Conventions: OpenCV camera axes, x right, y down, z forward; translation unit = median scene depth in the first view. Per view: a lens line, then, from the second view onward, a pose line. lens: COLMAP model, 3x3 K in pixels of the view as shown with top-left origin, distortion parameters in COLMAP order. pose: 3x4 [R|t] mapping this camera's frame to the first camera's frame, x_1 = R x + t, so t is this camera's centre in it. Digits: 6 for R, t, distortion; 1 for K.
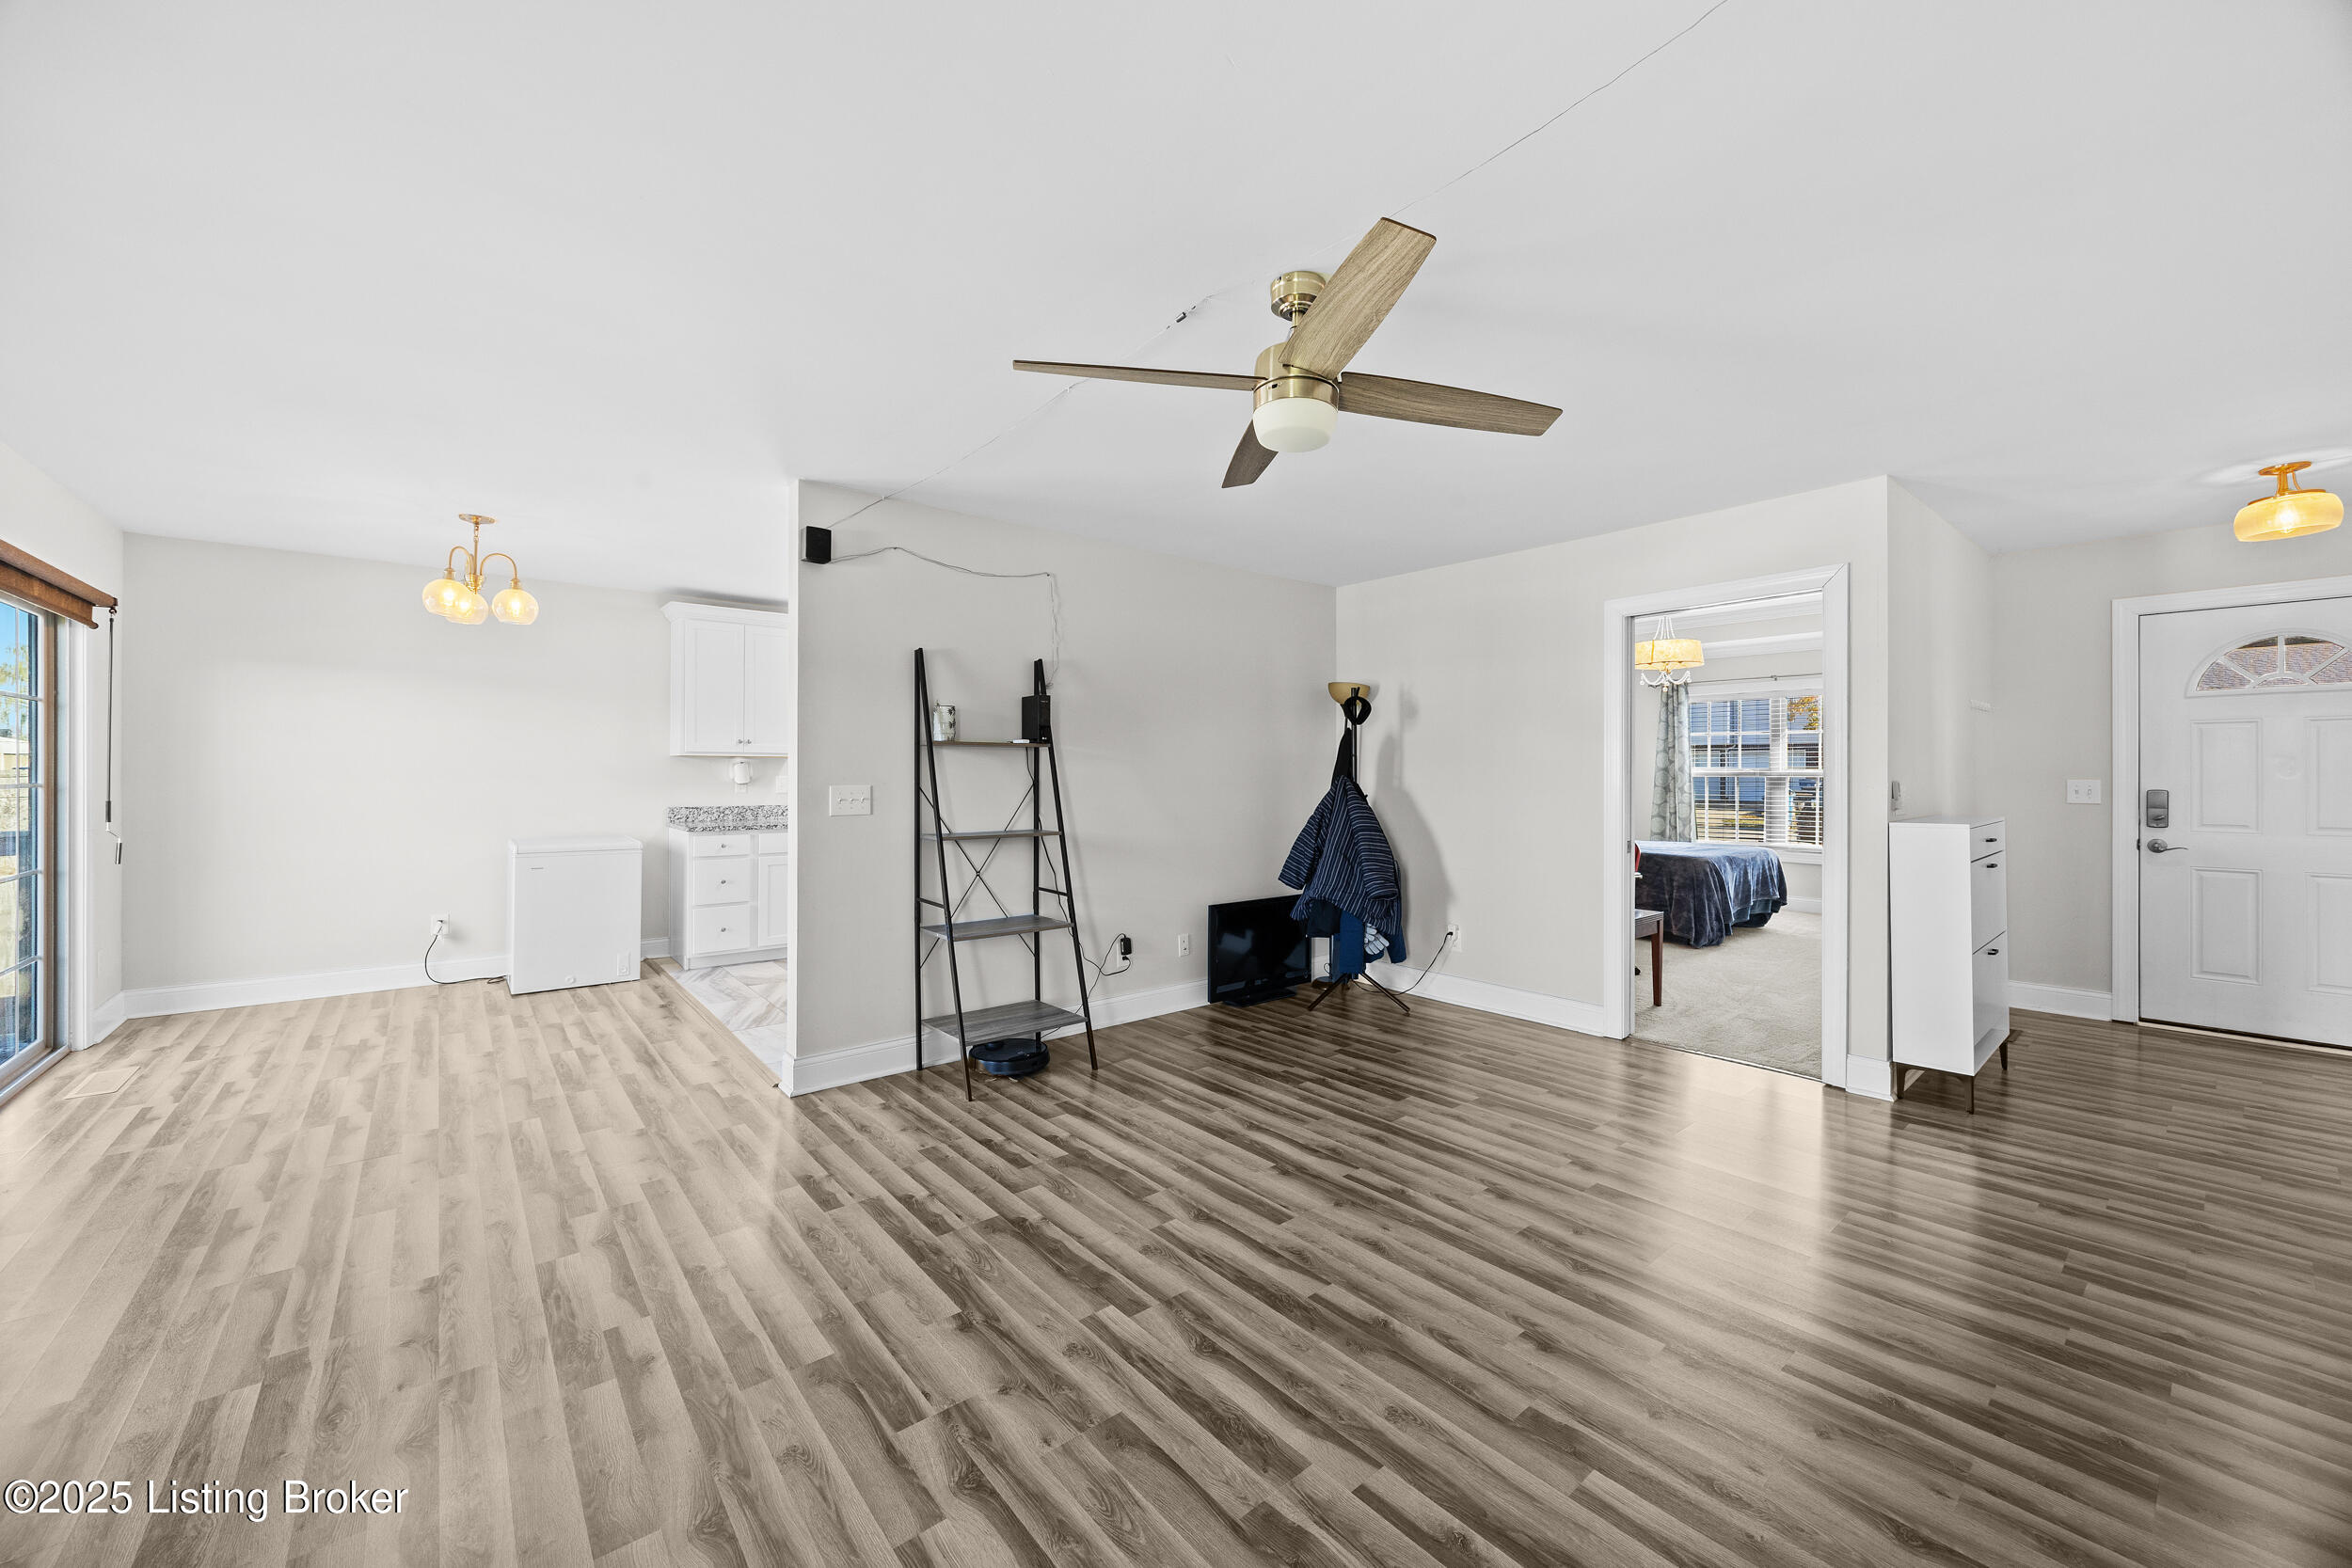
lens RADIAL K [[895.0, 0, 1180.4], [0, 895.0, 776.5], [0, 0, 1]] dist [-0.006640, -0.000308]
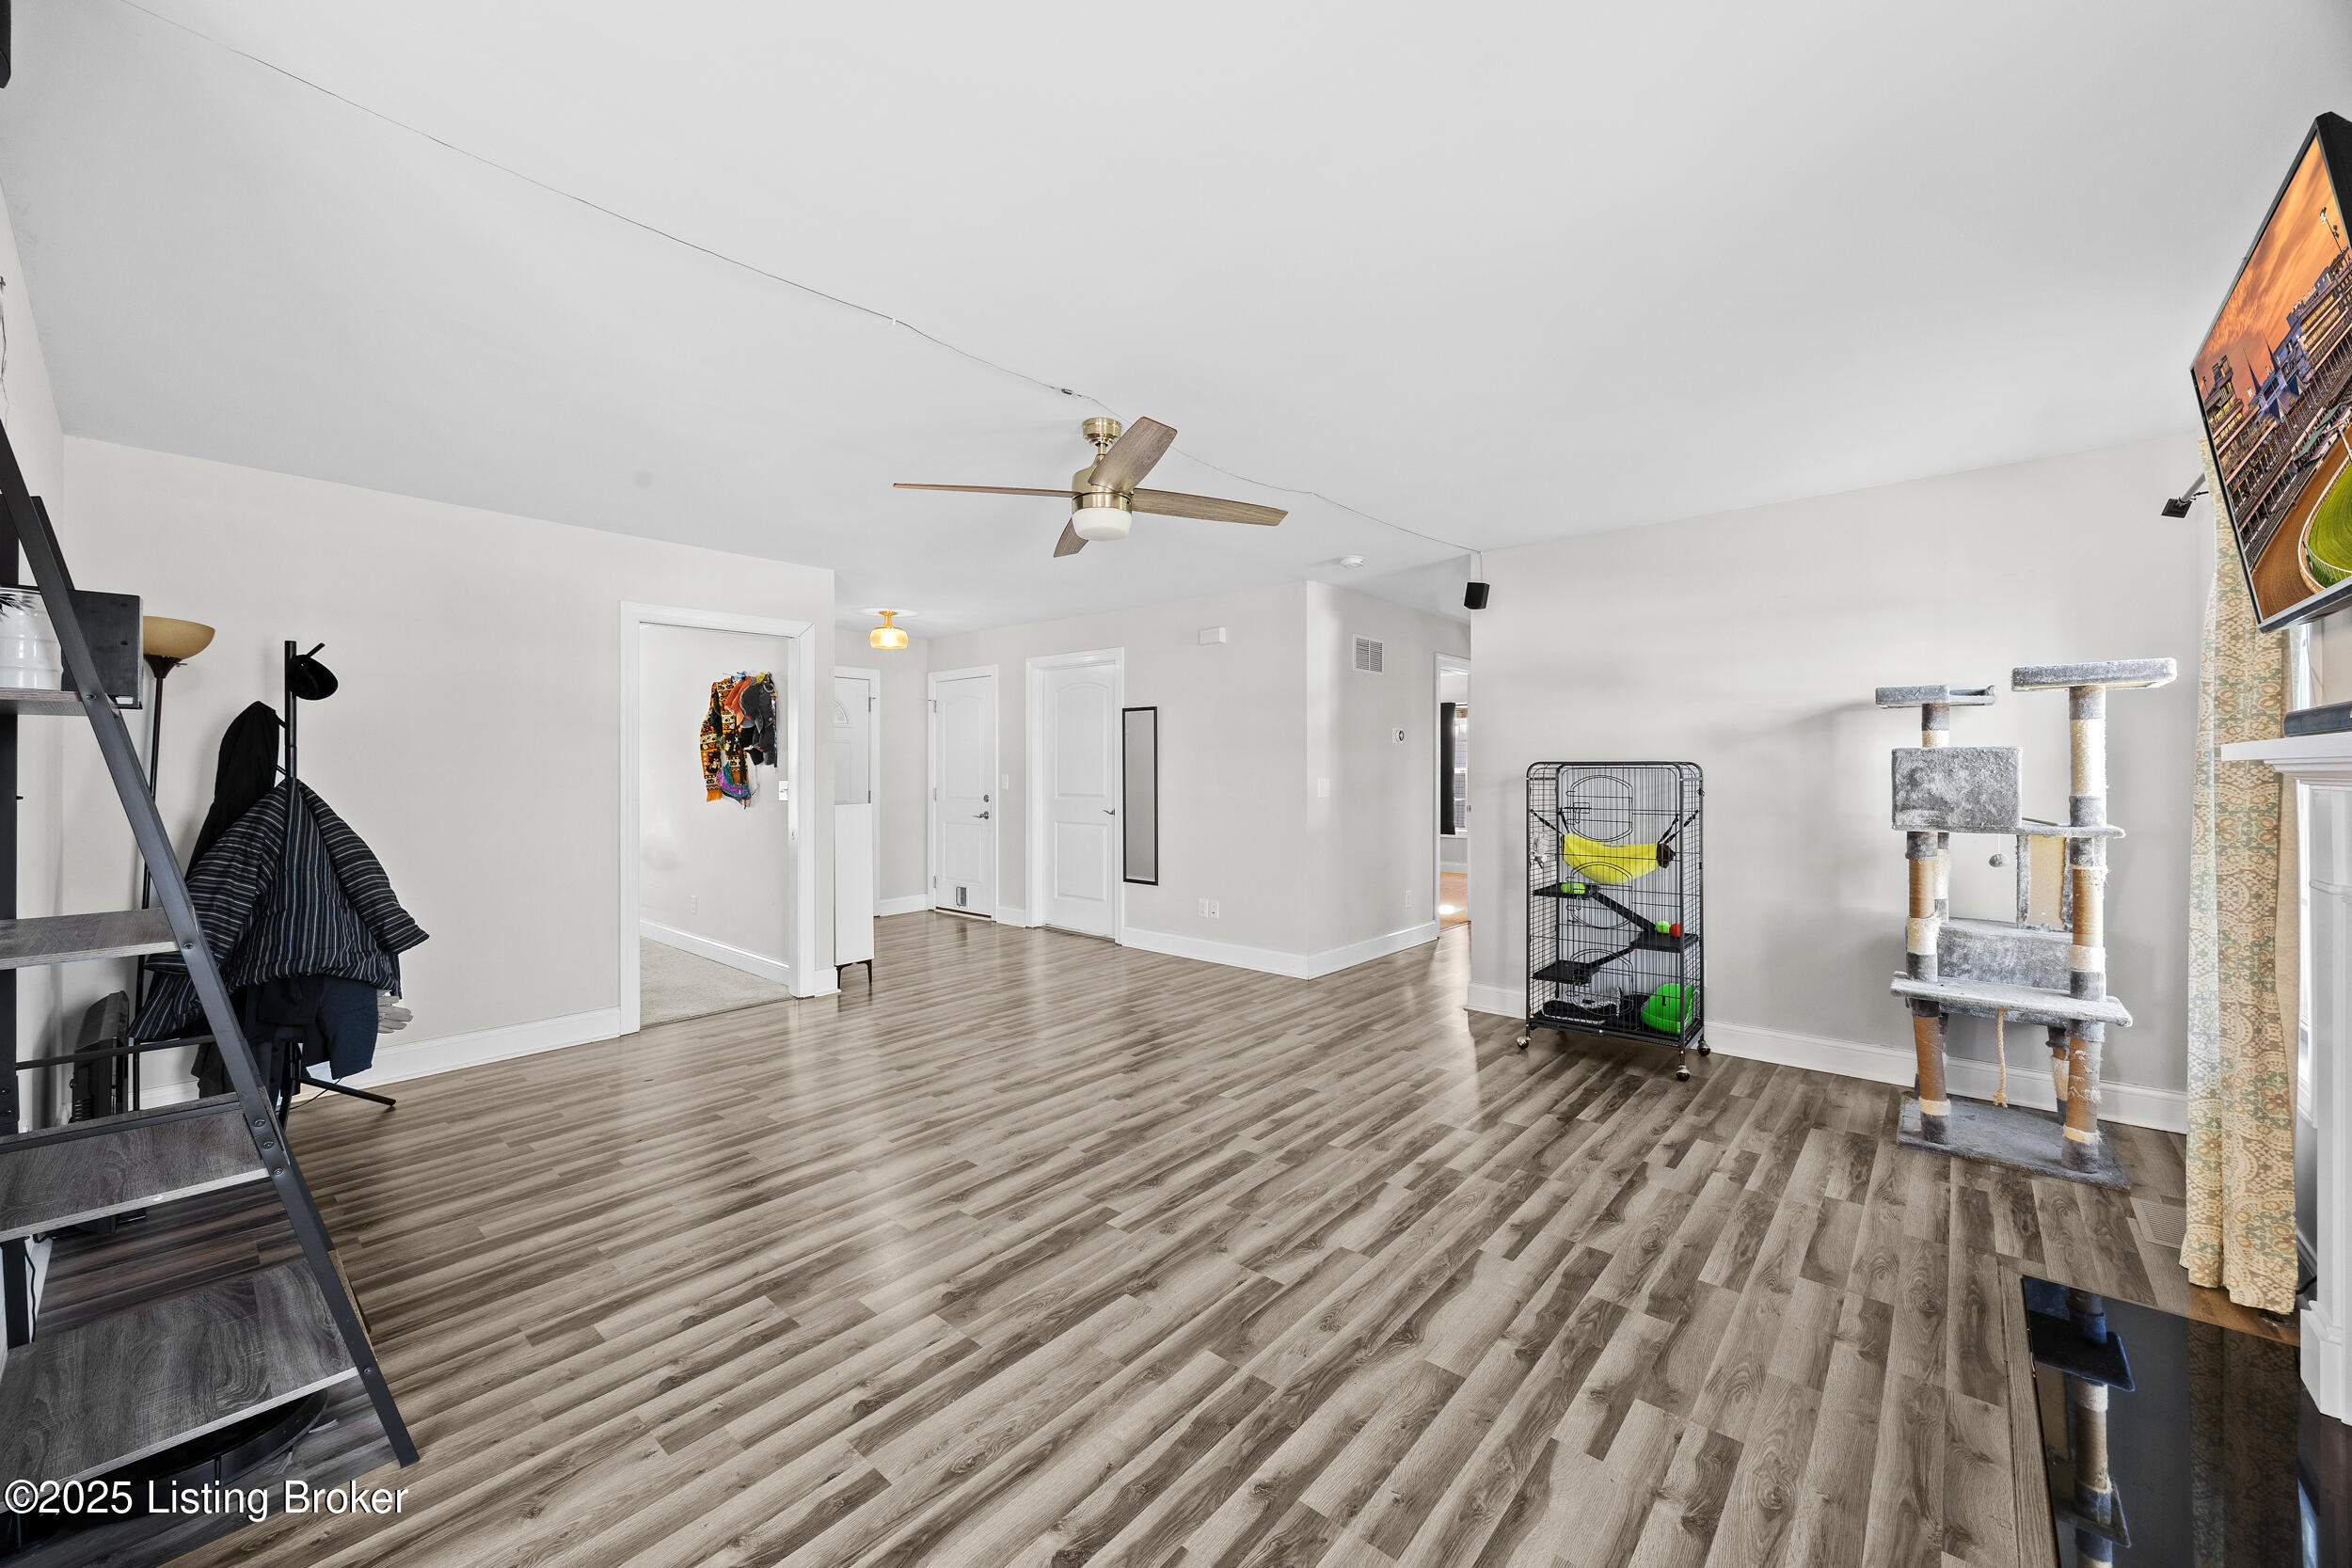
lens RADIAL K [[895.0, 0, 1191.2], [0, 895.0, 784.4], [0, 0, 1]] dist [-0.006640, -0.000308]
pose [[-0.169828, -0.016270, 0.985339, -0.767513], [0.006760, 0.999821, 0.017675, -0.006720], [-0.985450, 0.009663, -0.169688, 0.662026]]
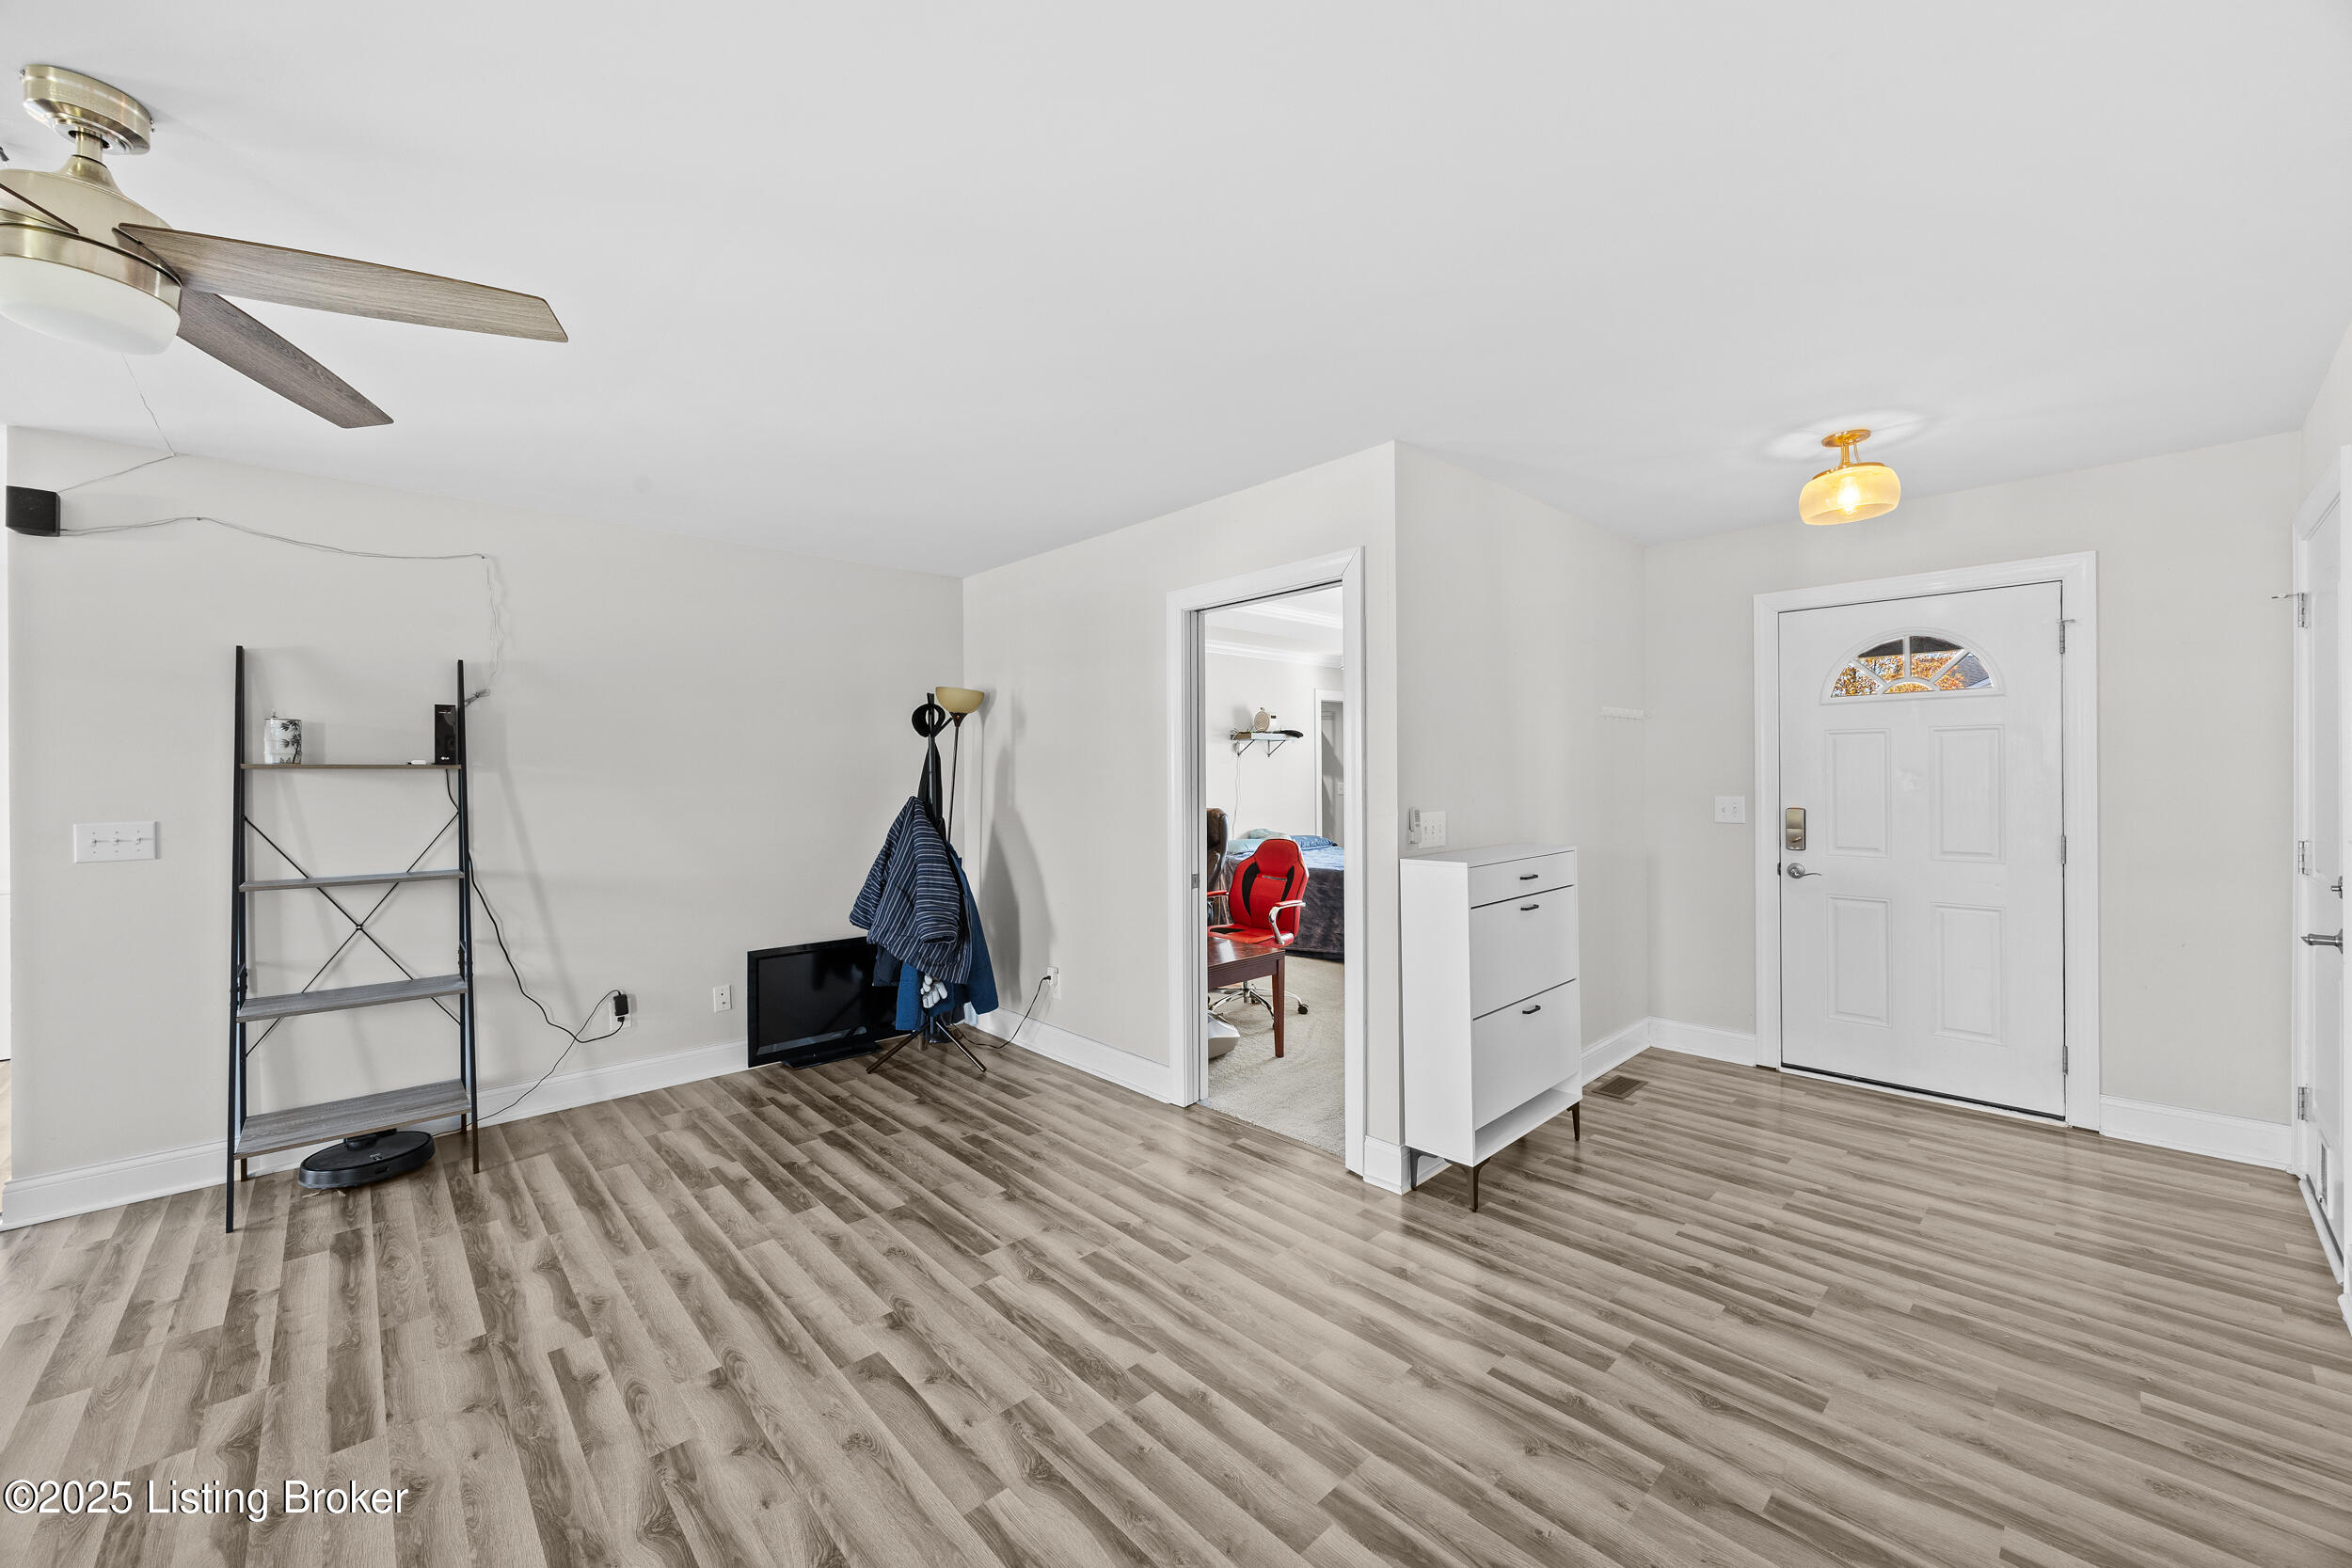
lens RADIAL K [[895.0, 0, 1197.5], [0, 895.0, 777.2], [0, 0, 1]] dist [-0.006640, -0.000308]
pose [[0.997727, -0.006372, 0.067081, 0.547951], [0.006309, 0.999979, 0.001153, -0.025681], [-0.067087, -0.000727, 0.997747, 0.178958]]
